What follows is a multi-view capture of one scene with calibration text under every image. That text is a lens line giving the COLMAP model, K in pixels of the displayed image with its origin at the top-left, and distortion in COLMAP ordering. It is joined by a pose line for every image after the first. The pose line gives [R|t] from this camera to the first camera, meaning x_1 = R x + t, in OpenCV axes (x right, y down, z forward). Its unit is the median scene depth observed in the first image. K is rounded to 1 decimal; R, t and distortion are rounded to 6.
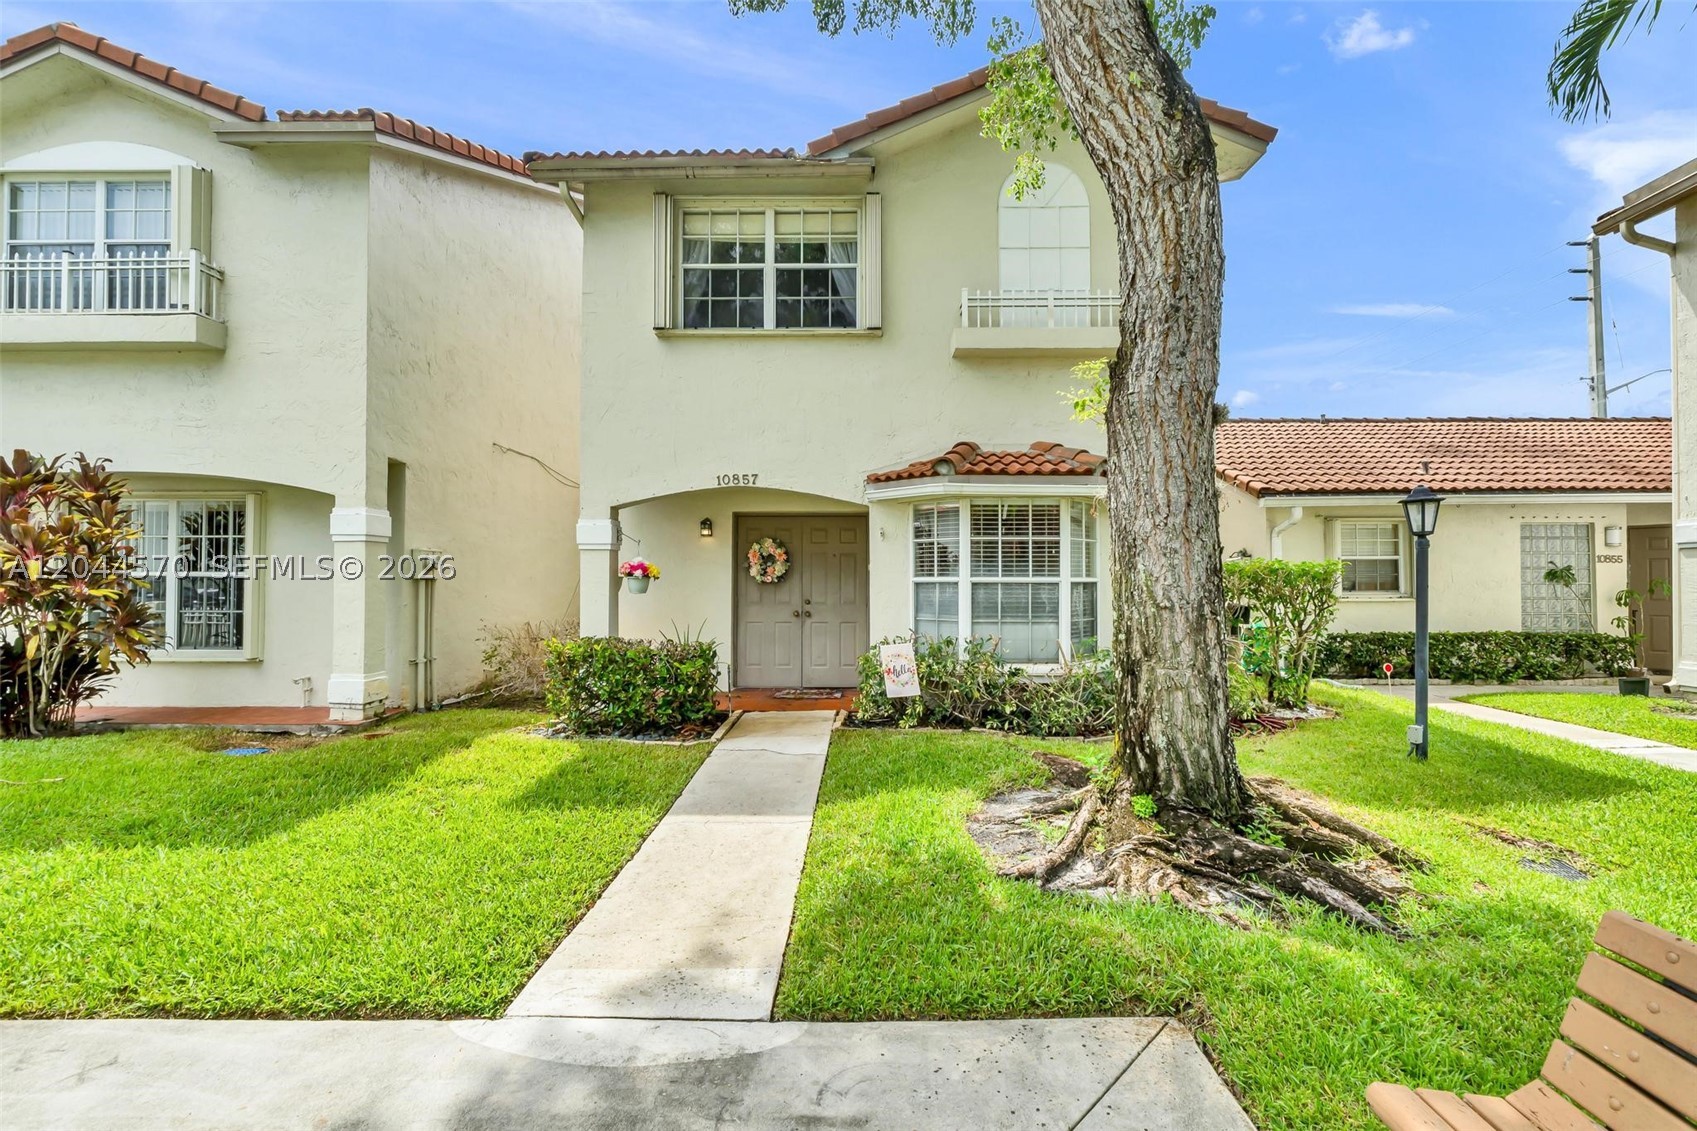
lens RADIAL K [[727.8, 0, 855.9], [0, 727.8, 569.9], [0, 0, 1]] dist [-0.002350, 0.000506]
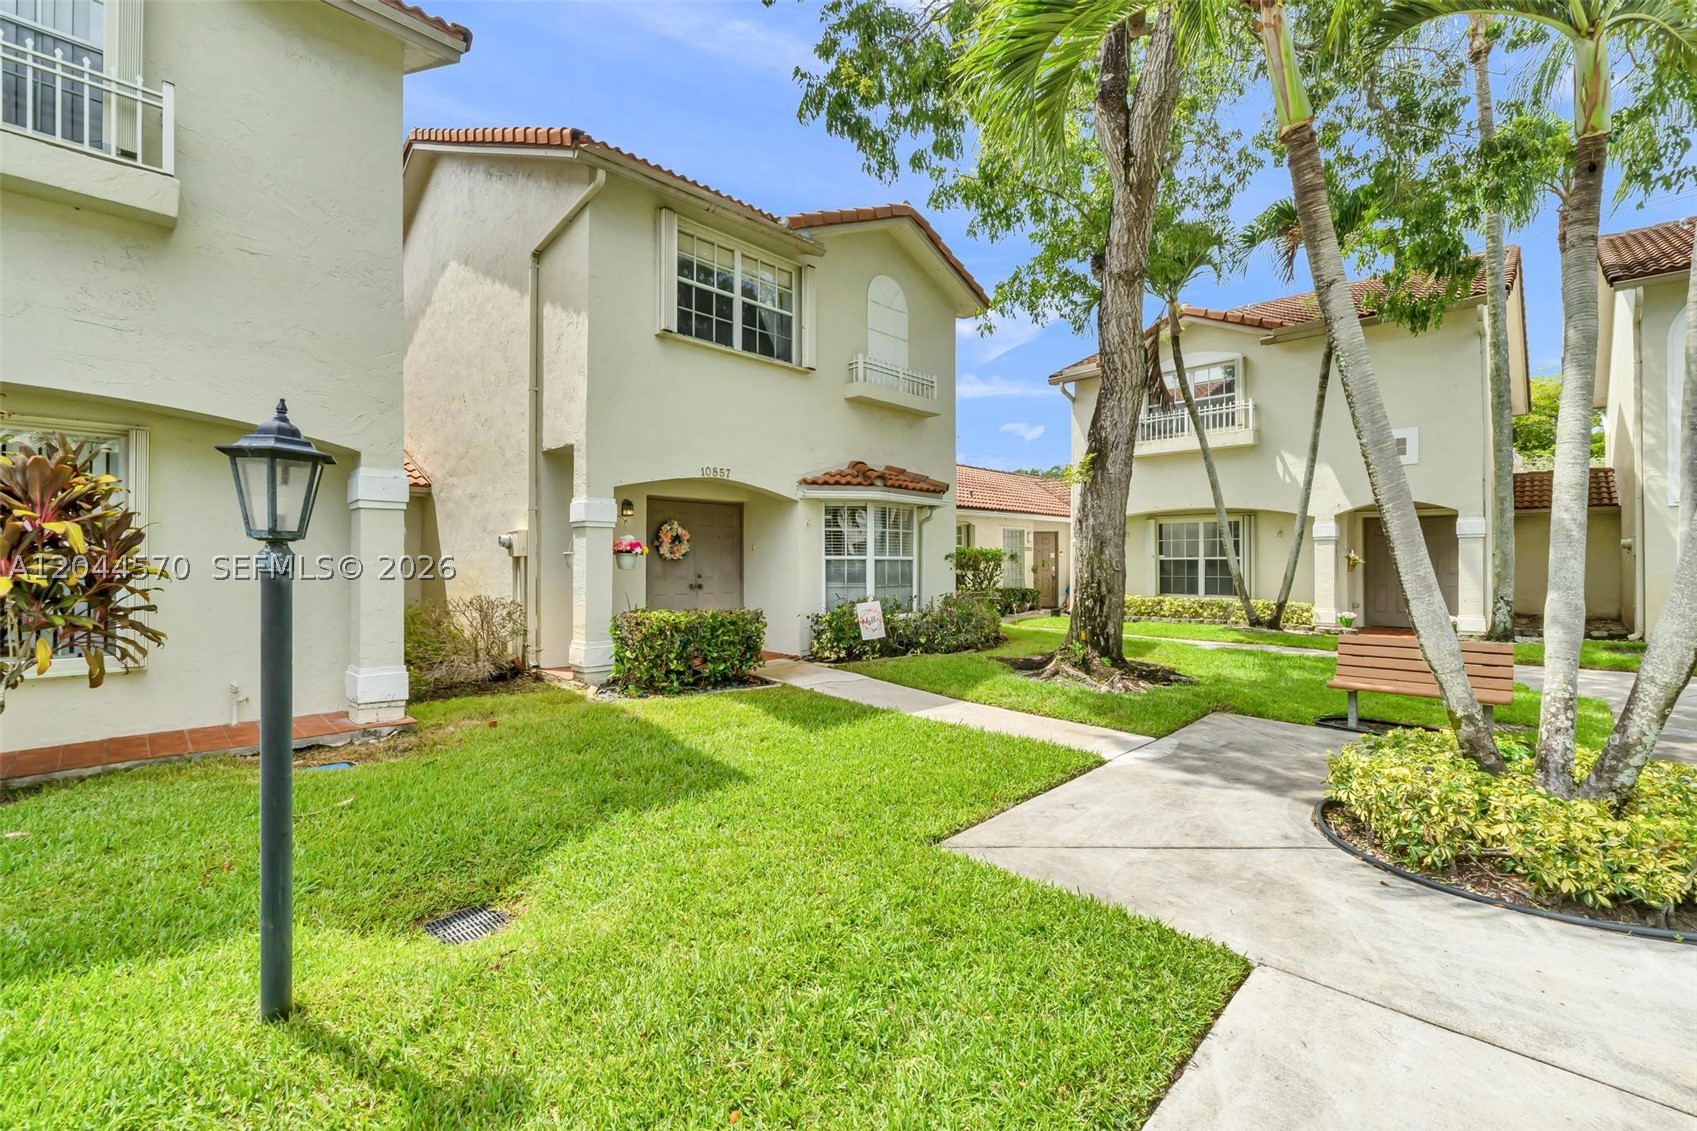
lens RADIAL K [[727.8, 0, 849.2], [0, 727.8, 561.3], [0, 0, 1]] dist [-0.002350, 0.000506]
pose [[0.689613, 0.001201, 0.724177, -0.881783], [-0.013606, 0.999844, 0.011298, 0.004173], [-0.724050, -0.017645, 0.689522, 0.026261]]
